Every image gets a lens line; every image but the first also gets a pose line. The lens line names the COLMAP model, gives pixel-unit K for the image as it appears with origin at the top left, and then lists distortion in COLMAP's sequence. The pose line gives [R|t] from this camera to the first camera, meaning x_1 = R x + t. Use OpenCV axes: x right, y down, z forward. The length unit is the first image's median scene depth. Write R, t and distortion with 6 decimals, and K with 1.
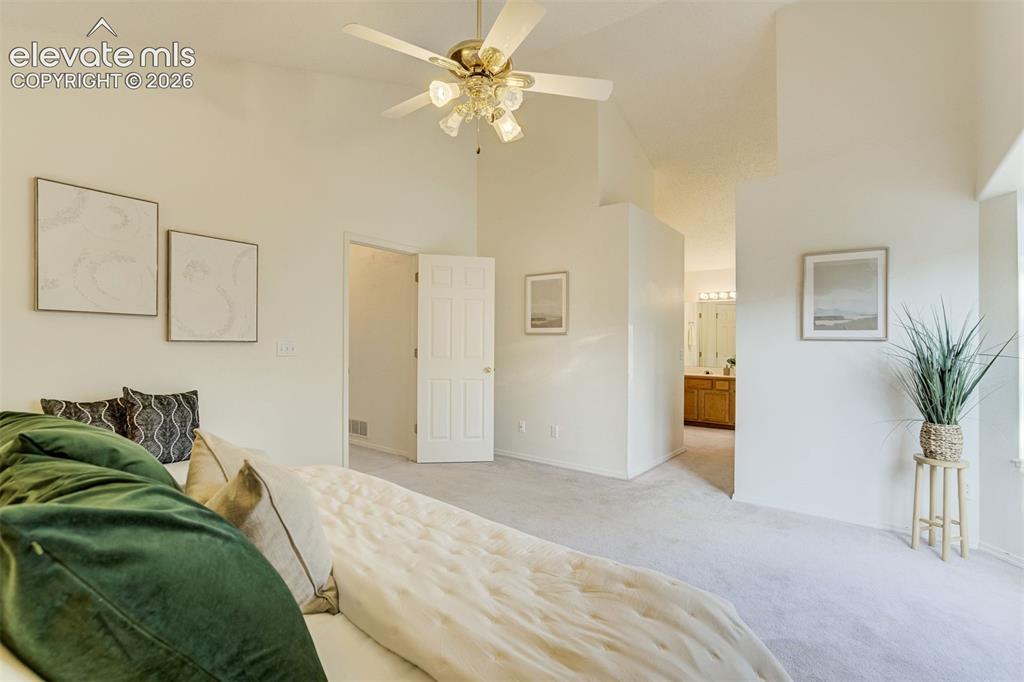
lens RADIAL K [[509.3, 0, 512.0], [0, 509.3, 341.0], [0, 0, 1]] dist [0.030973, 0.000260]
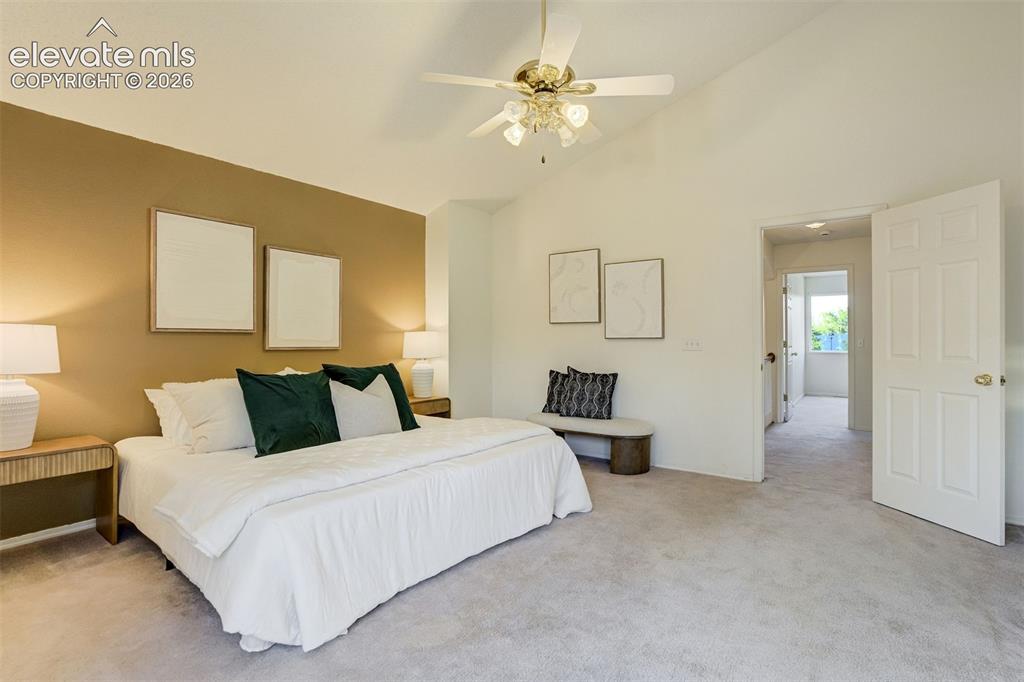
lens RADIAL K [[483.7, 0, 503.9], [0, 483.7, 338.3], [0, 0, 1]] dist [-0.001213, 0.000551]
pose [[0.017122, -0.015498, -0.999733, 0.732412], [0.013485, 0.999793, -0.015268, 0.016604], [0.999762, -0.013220, 0.017327, 0.687047]]
